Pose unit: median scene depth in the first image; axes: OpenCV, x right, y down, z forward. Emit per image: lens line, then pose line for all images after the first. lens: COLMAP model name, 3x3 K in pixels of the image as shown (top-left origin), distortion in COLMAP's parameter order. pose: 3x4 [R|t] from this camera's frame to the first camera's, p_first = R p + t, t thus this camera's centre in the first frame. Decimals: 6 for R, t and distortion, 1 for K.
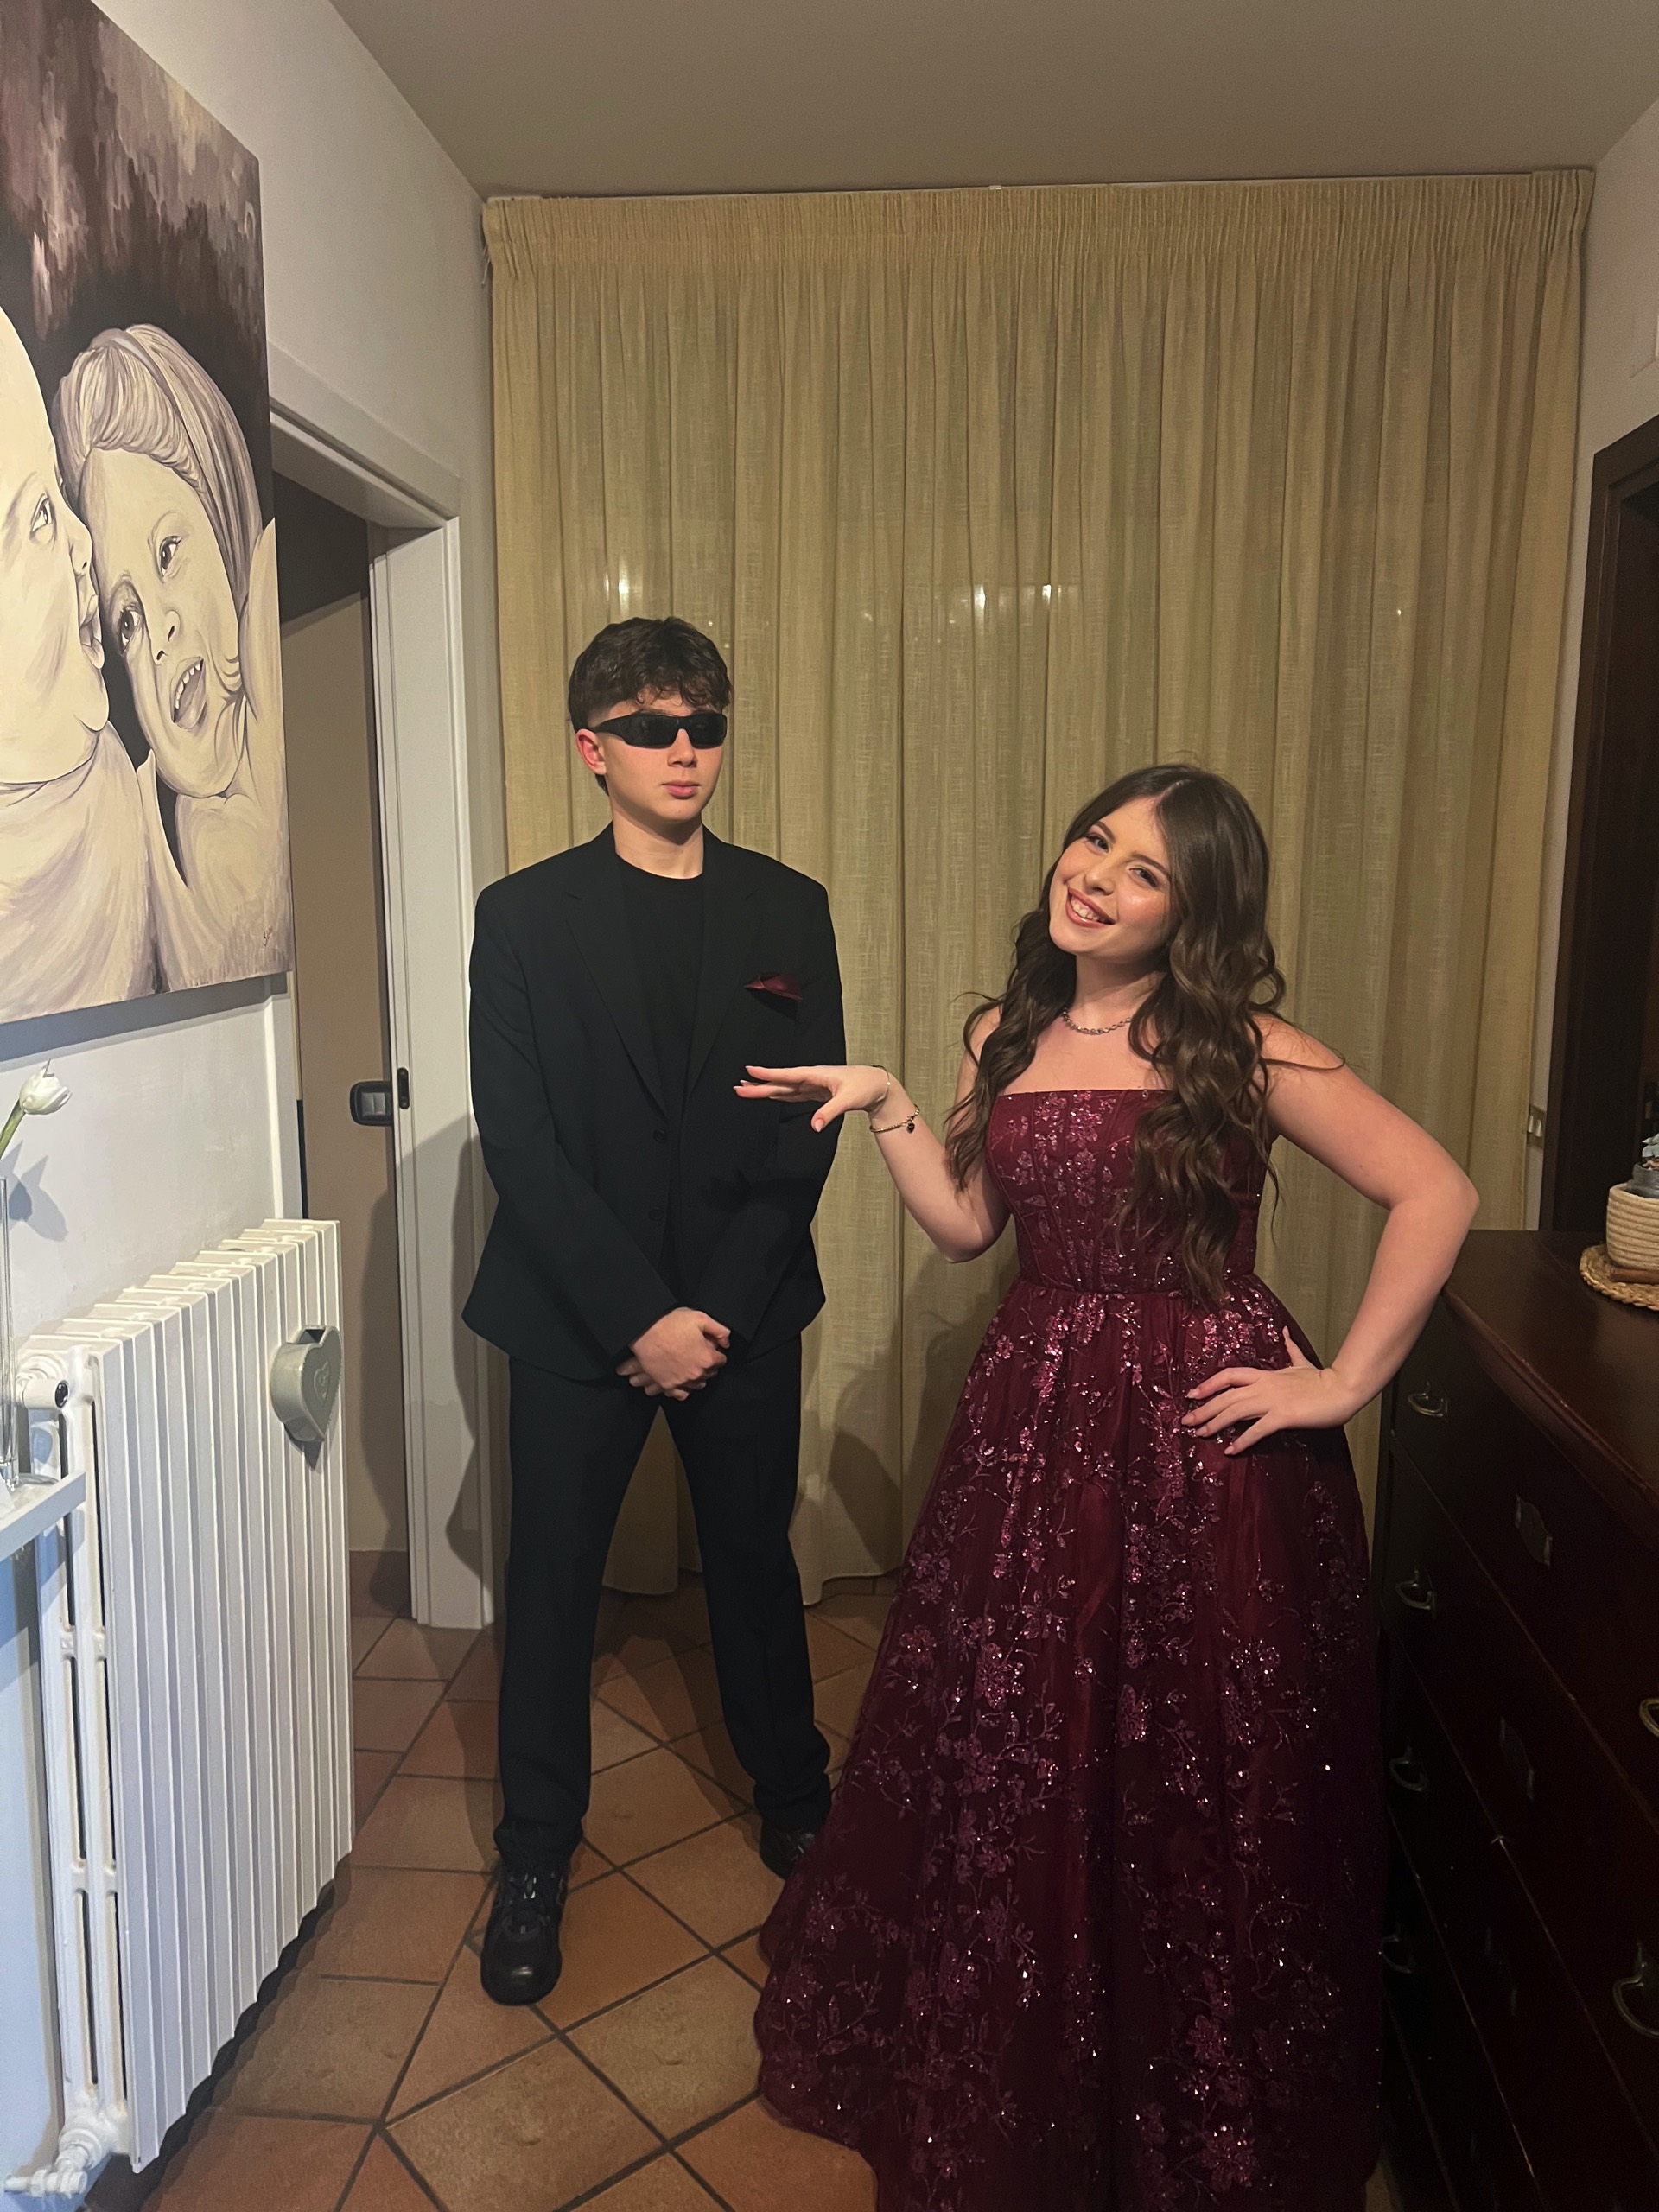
lens RADIAL K [[1678.7, 0, 807.9], [0, 1678.7, 1095.3], [0, 0, 1]] dist [0.012616, -0.026973]
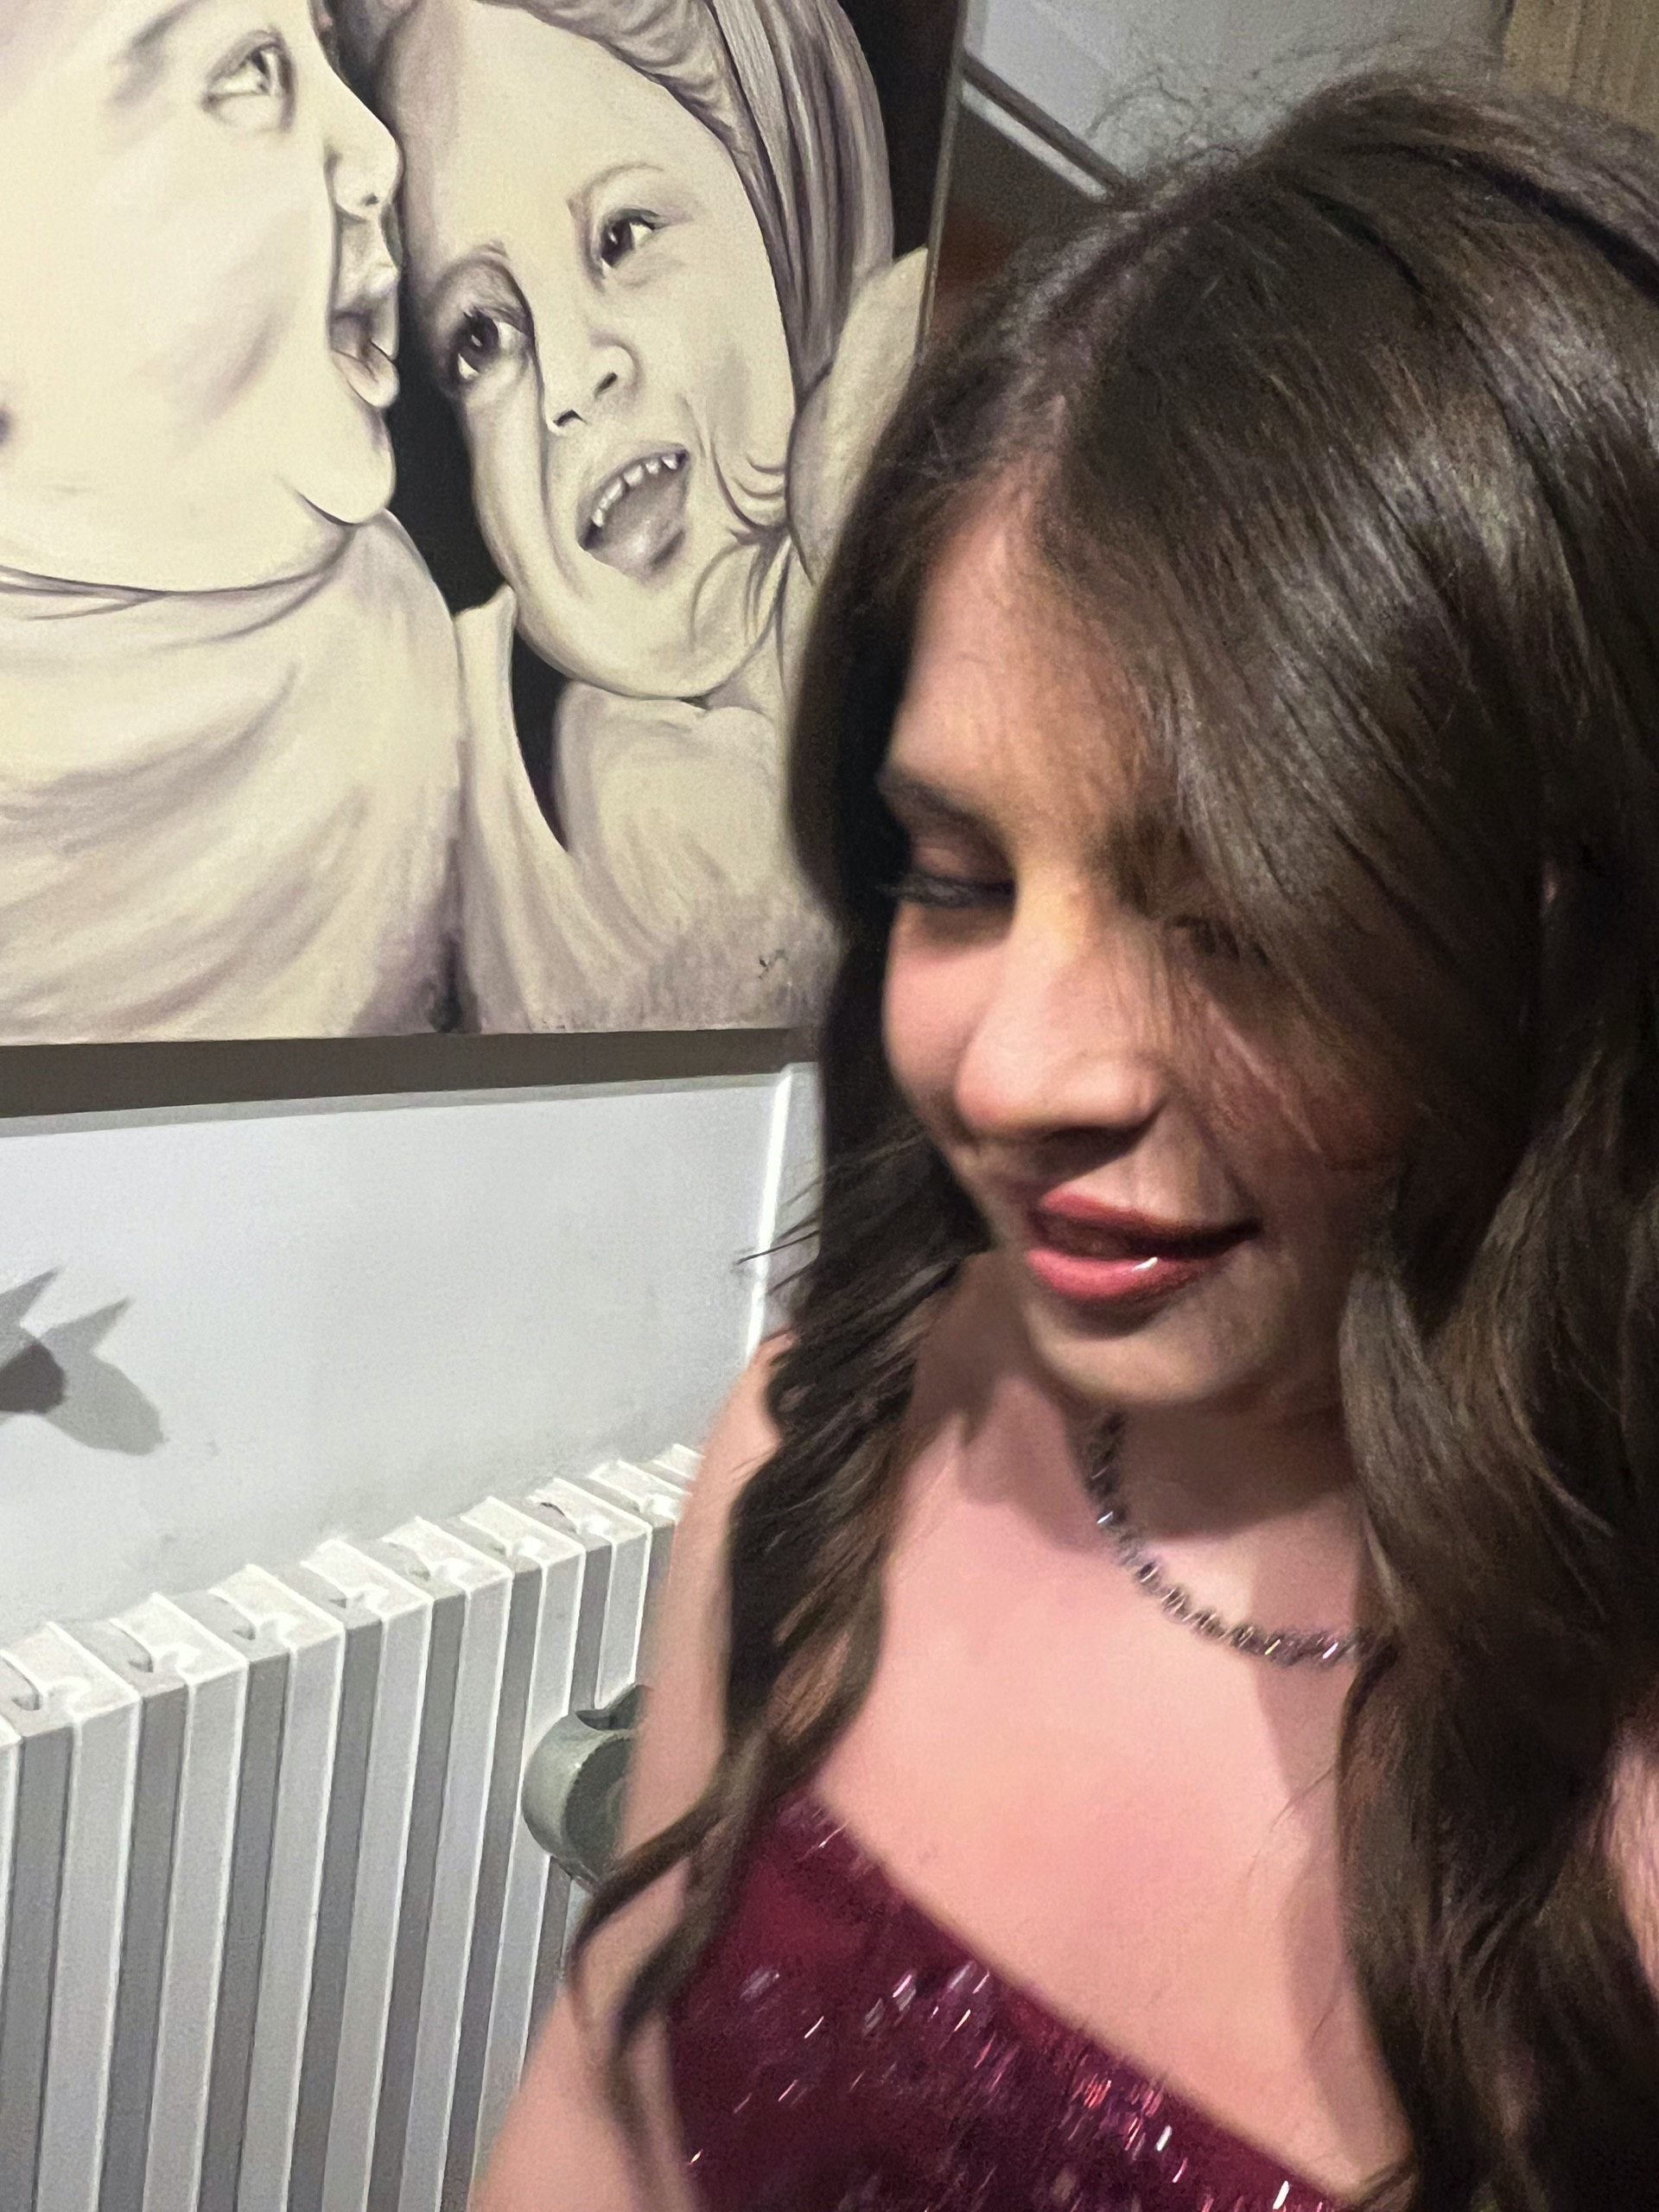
lens RADIAL K [[1678.7, 0, 811.0], [0, 1678.7, 1035.2], [0, 0, 1]] dist [0.012616, -0.026973]
pose [[0.827338, 0.167338, -0.536200, 0.001217], [-0.200586, 0.979669, -0.003761, -0.058932], [0.524669, 0.110666, 0.844083, 0.437225]]
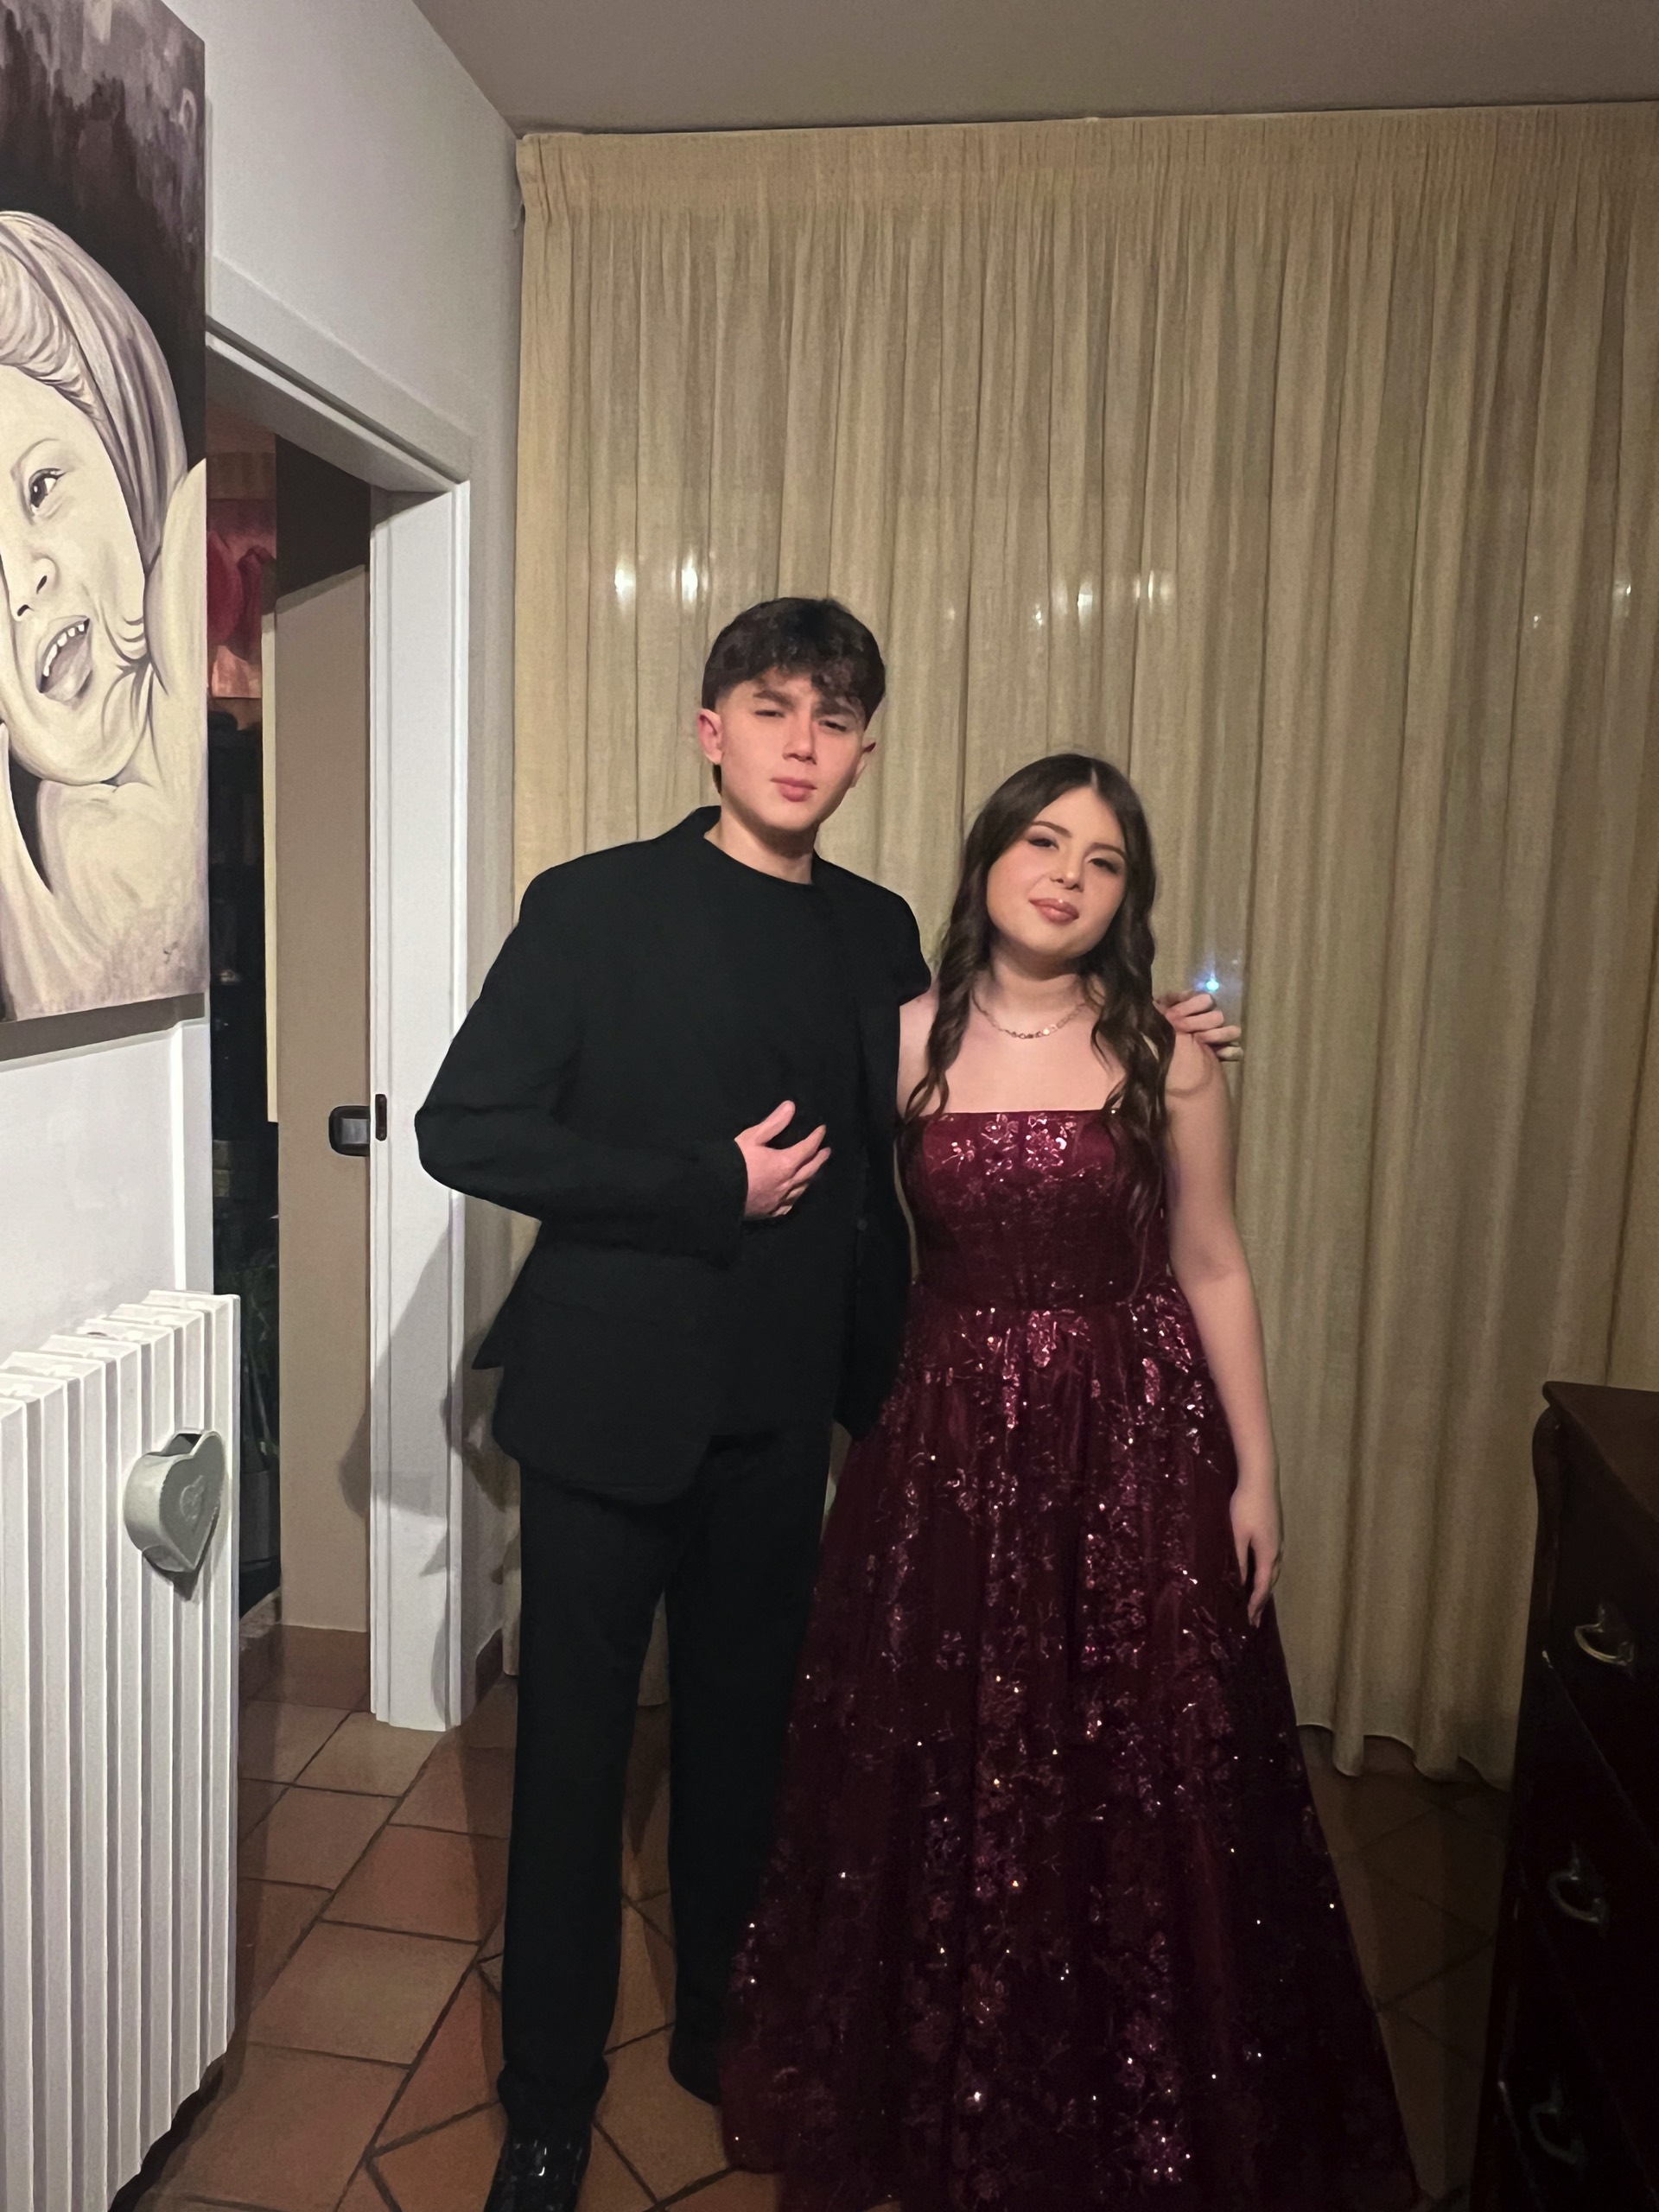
lens RADIAL K [[1678.7, 0, 770.5], [0, 1678.7, 1030.6], [0, 0, 1]] dist [0.012616, -0.026973]
pose [[0.996468, 0.039223, -0.074256, 0.033290], [-0.042106, 0.998403, -0.037665, -0.030208], [0.072660, 0.040658, 0.996528, 0.157307]]
